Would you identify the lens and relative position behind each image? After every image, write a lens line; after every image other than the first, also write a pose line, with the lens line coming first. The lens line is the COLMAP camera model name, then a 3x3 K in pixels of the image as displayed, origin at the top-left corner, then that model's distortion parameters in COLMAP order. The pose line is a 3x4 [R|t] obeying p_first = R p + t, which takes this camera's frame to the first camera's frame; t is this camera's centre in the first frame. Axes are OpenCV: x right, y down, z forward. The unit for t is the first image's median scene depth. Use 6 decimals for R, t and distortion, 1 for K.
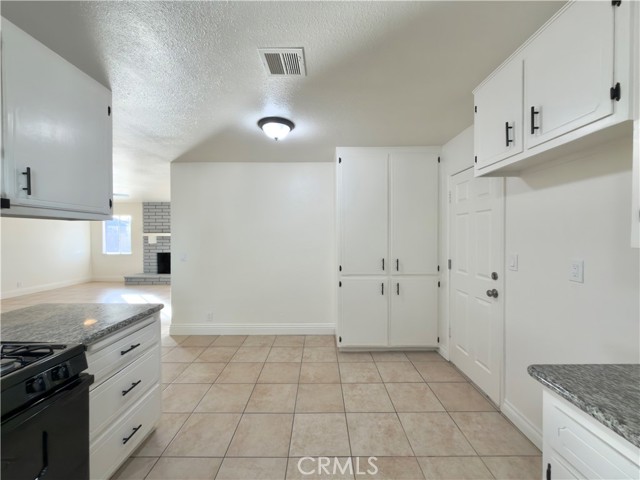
lens RADIAL K [[255.0, 0, 318.8], [0, 255.0, 238.6], [0, 0, 1]] dist [0.000871, 0.000371]
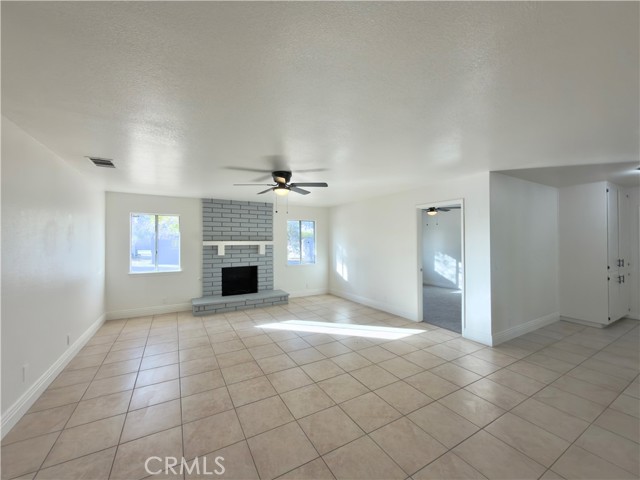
lens RADIAL K [[255.0, 0, 319.8], [0, 255.0, 240.7], [0, 0, 1]] dist [0.000871, 0.000371]
pose [[0.865401, 0.004338, 0.501061, -0.770284], [0.005520, 0.999819, -0.018189, -0.008079], [-0.501050, 0.018507, 0.865221, 0.220137]]
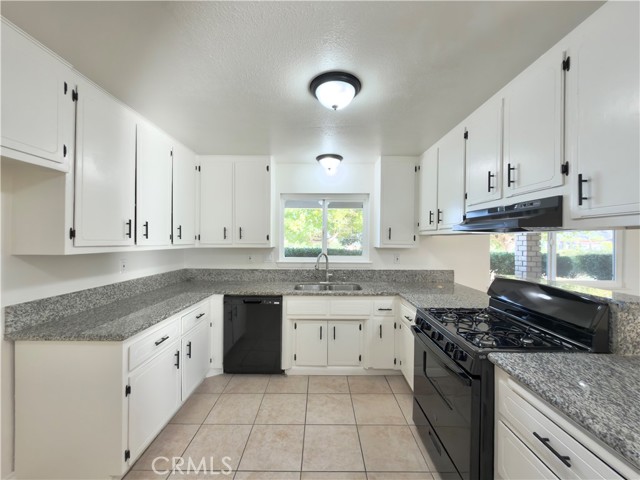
lens RADIAL K [[255.0, 0, 319.7], [0, 255.0, 239.3], [0, 0, 1]] dist [0.000871, 0.000371]
pose [[-0.999991, -0.004254, 0.000572, -0.038930], [-0.004247, 0.999907, 0.012936, -0.010089], [-0.000626, 0.012933, -0.999916, 0.306978]]
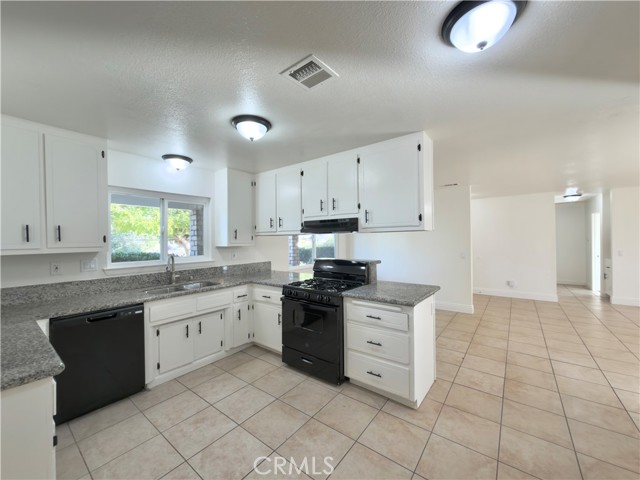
lens RADIAL K [[255.0, 0, 319.9], [0, 255.0, 237.9], [0, 0, 1]] dist [0.000871, 0.000371]
pose [[-0.609802, 0.005674, -0.792534, 0.127003], [0.004562, 0.999983, 0.003650, -0.008806], [0.792541, -0.001390, -0.609817, 0.324649]]
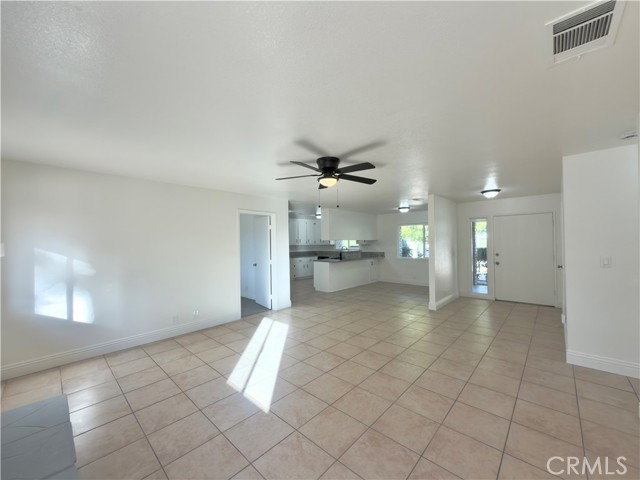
lens RADIAL K [[255.0, 0, 324.0], [0, 255.0, 241.1], [0, 0, 1]] dist [0.000871, 0.000371]
pose [[-0.741946, 0.017045, 0.670243, -0.849578], [0.025972, 0.999657, 0.003329, -0.016922], [-0.669956, 0.019878, -0.742134, 0.953804]]
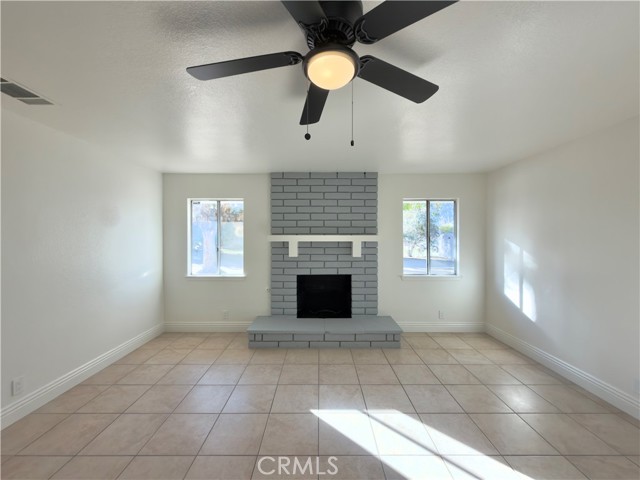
lens RADIAL K [[255.0, 0, 318.8], [0, 255.0, 238.8], [0, 0, 1]] dist [0.000871, 0.000371]
pose [[0.999964, 0.005576, 0.006435, -0.604913], [-0.005536, 0.999965, -0.006219, -0.011613], [-0.006469, 0.006183, 0.999960, 0.513700]]
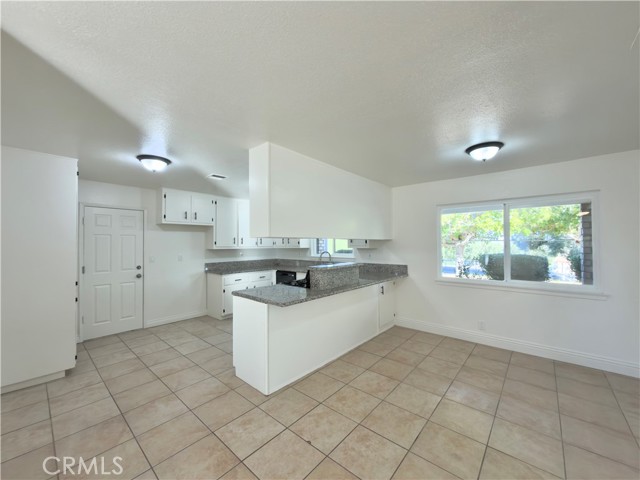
lens RADIAL K [[255.0, 0, 320.9], [0, 255.0, 239.8], [0, 0, 1]] dist [0.000871, 0.000371]
pose [[-0.756065, 0.018701, 0.654229, -0.484519], [0.018506, 0.999803, -0.007193, -0.009645], [-0.654235, 0.006669, -0.756262, 0.432380]]
